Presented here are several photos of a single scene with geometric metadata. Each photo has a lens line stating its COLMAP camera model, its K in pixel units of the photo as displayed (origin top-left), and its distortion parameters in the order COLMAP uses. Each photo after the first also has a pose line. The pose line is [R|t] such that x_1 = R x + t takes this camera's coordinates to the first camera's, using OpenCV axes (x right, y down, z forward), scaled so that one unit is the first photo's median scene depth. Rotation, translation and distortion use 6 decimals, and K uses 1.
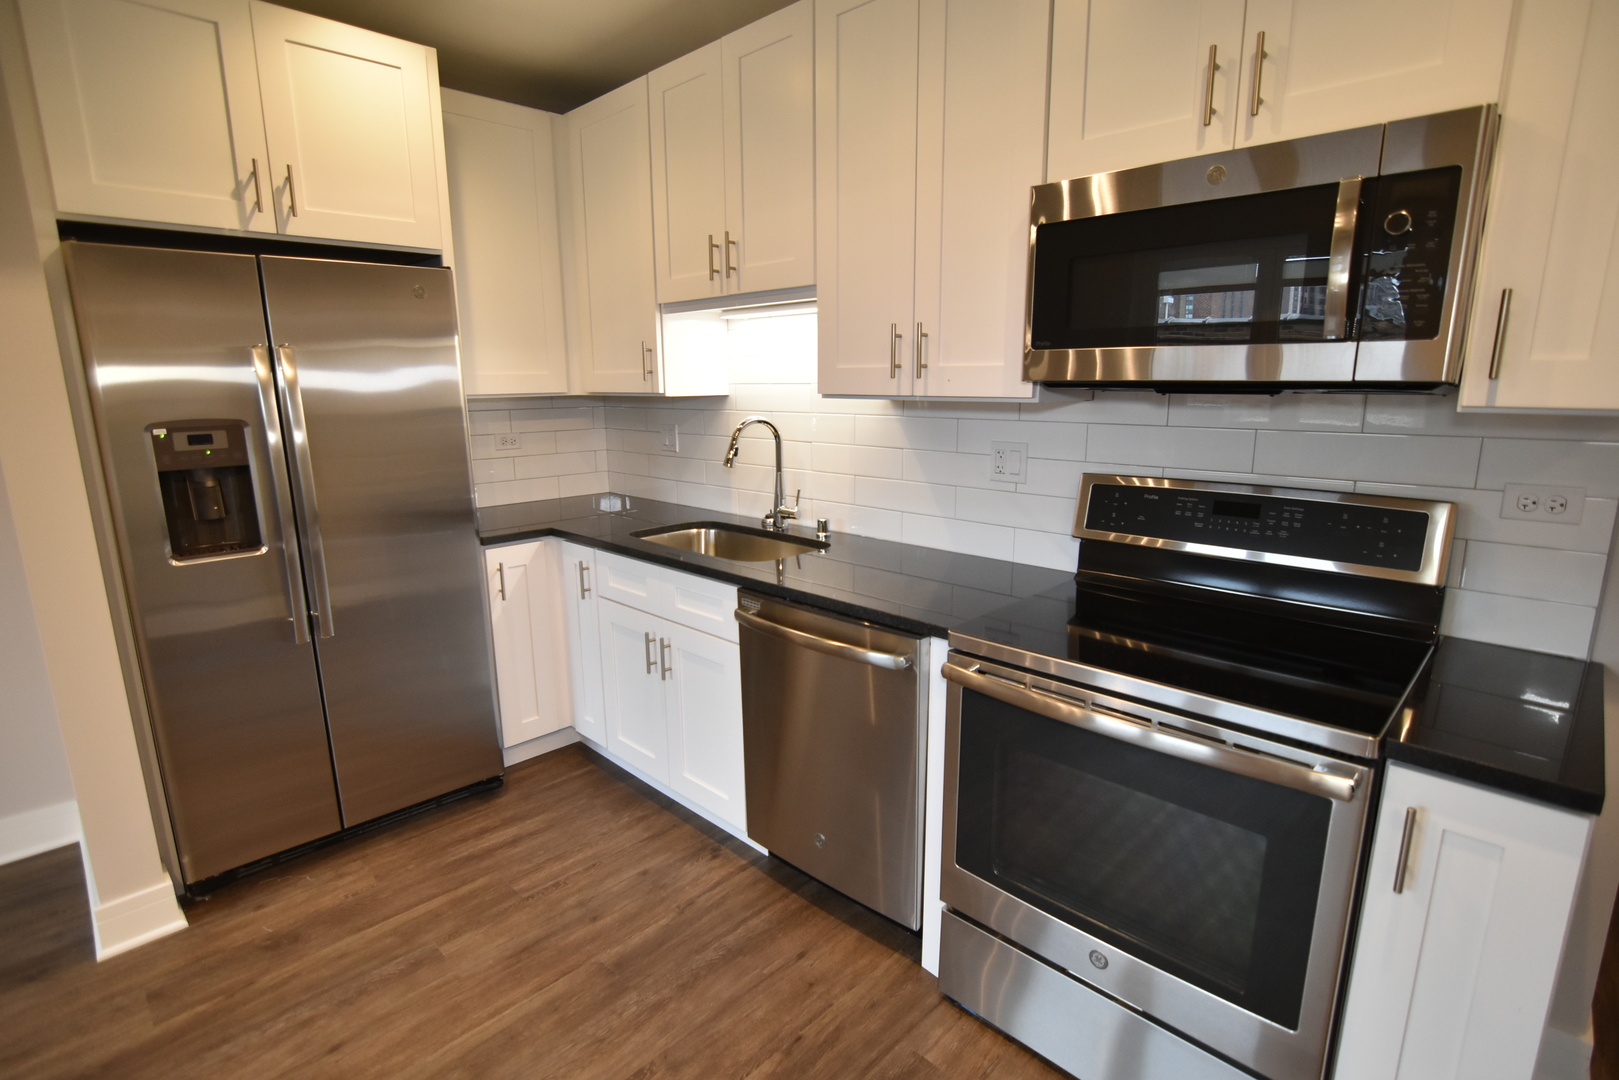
lens RADIAL K [[766.5, 0, 807.7], [0, 766.5, 531.9], [0, 0, 1]] dist [-0.010234, -0.000272]
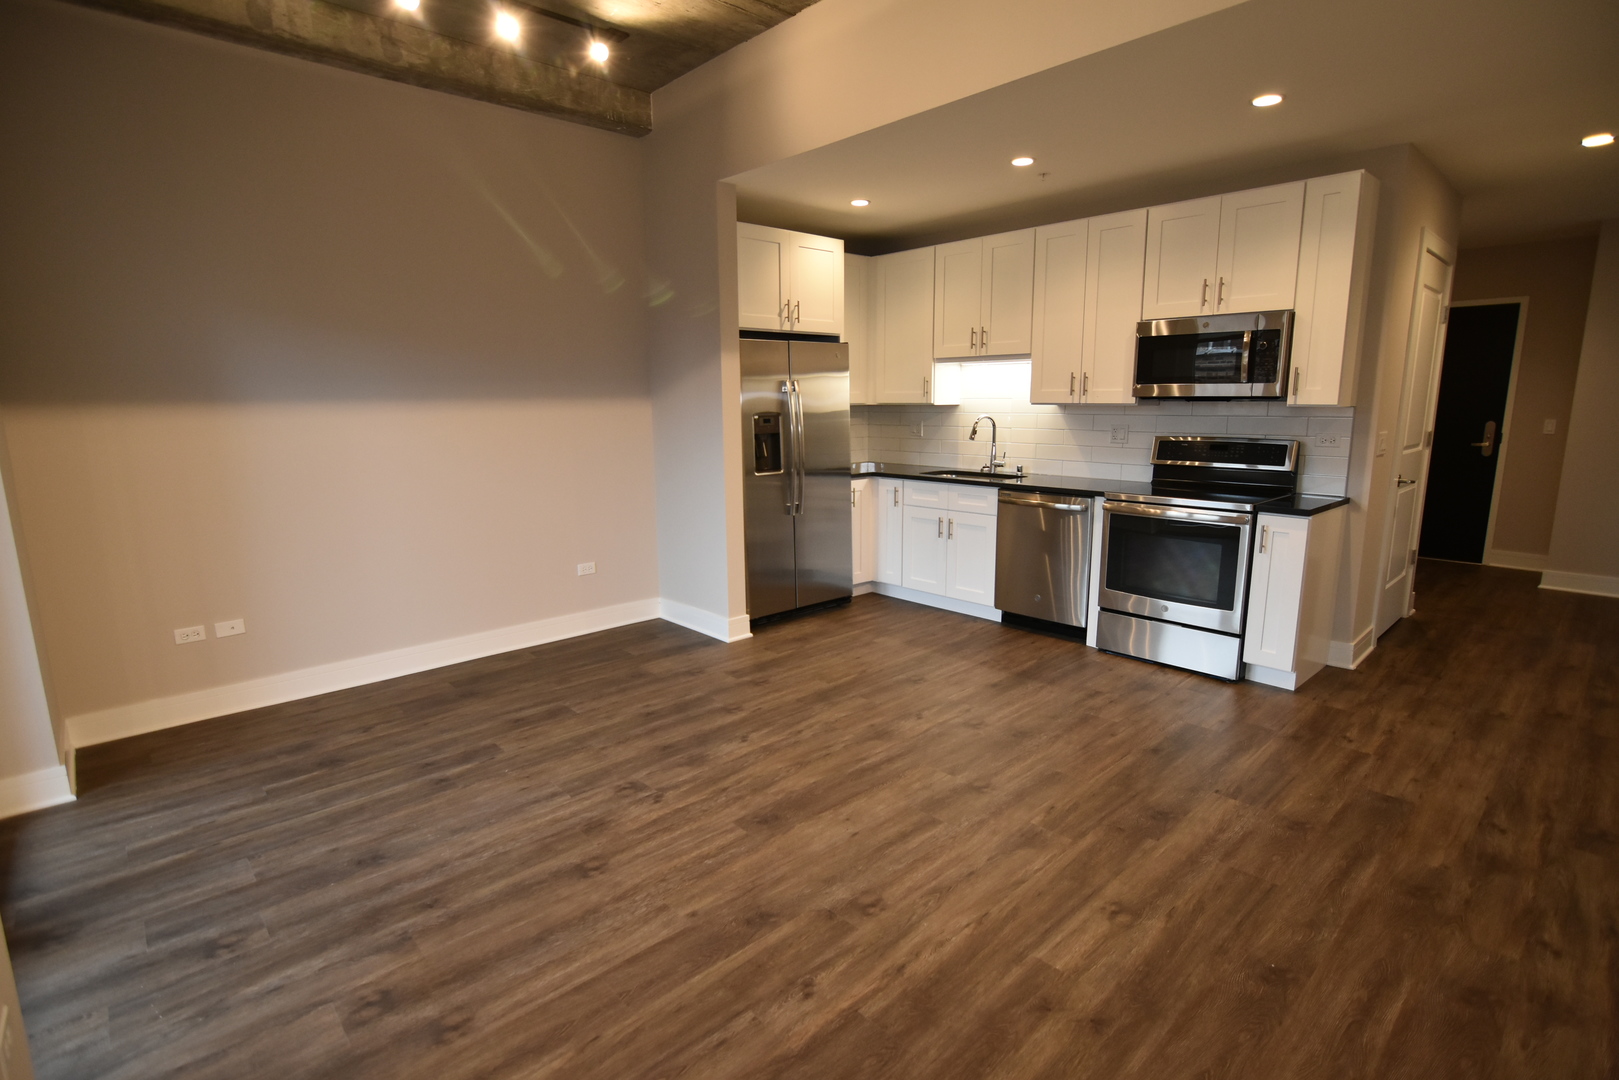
lens RADIAL K [[780.9, 0, 804.3], [0, 780.9, 546.7], [0, 0, 1]] dist [-0.034372, 0.012426]
pose [[0.998930, 0.008315, -0.045484, -0.566626], [-0.008900, 0.999880, -0.012675, 0.283717], [0.045373, 0.013066, 0.998885, -1.329952]]
